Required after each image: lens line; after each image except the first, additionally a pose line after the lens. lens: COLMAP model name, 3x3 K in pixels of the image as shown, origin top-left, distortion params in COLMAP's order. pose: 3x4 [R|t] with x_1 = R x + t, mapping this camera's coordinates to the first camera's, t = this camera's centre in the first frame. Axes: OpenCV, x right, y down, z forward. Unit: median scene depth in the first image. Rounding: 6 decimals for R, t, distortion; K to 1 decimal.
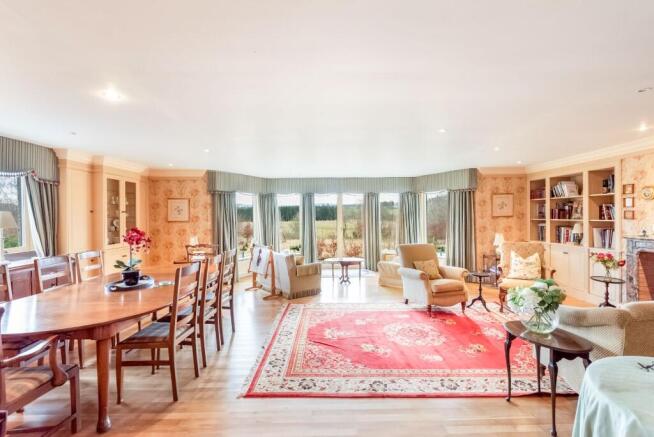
lens RADIAL K [[308.7, 0, 327.0], [0, 308.7, 218.5], [0, 0, 1]] dist [0.001118, 0.000174]
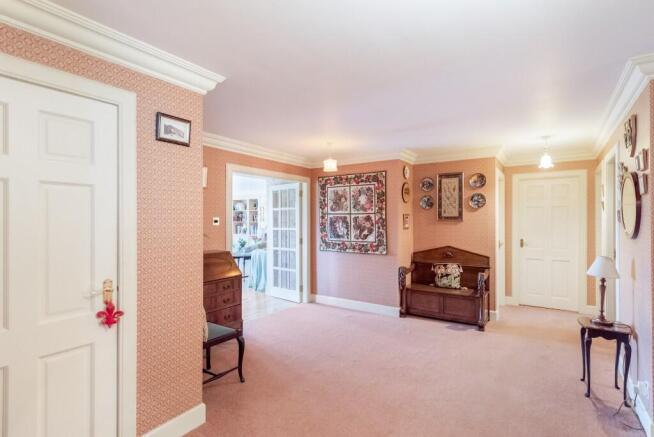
lens RADIAL K [[324.8, 0, 327.0], [0, 324.8, 218.5], [0, 0, 1]] dist [-0.000436, -0.000011]
pose [[0.578768, 0.009283, 0.815439, -0.623631], [0.007398, 0.999834, -0.016634, 0.021181], [-0.815459, 0.015660, 0.578603, -0.686958]]
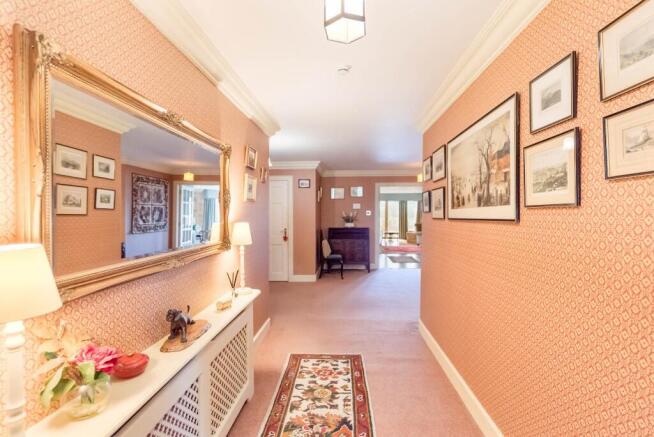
lens RADIAL K [[287.0, 0, 327.0], [0, 287.0, 218.5], [0, 0, 1]] dist [0.004108, 0.000479]
pose [[0.996602, 0.020676, -0.079730, -0.265514], [-0.019038, 0.999593, 0.021260, 0.013519], [0.080138, -0.019670, 0.996590, -1.331338]]
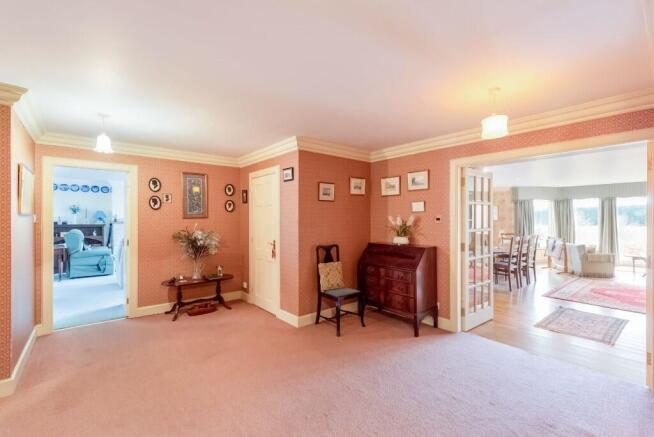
lens RADIAL K [[287.0, 0, 327.0], [0, 287.0, 218.5], [0, 0, 1]] dist [0.004108, 0.000479]
pose [[0.634379, 0.009061, -0.772969, 0.150699], [-0.014544, 0.999894, -0.000215, 0.015999], [0.772885, 0.011379, 0.634444, -0.691375]]
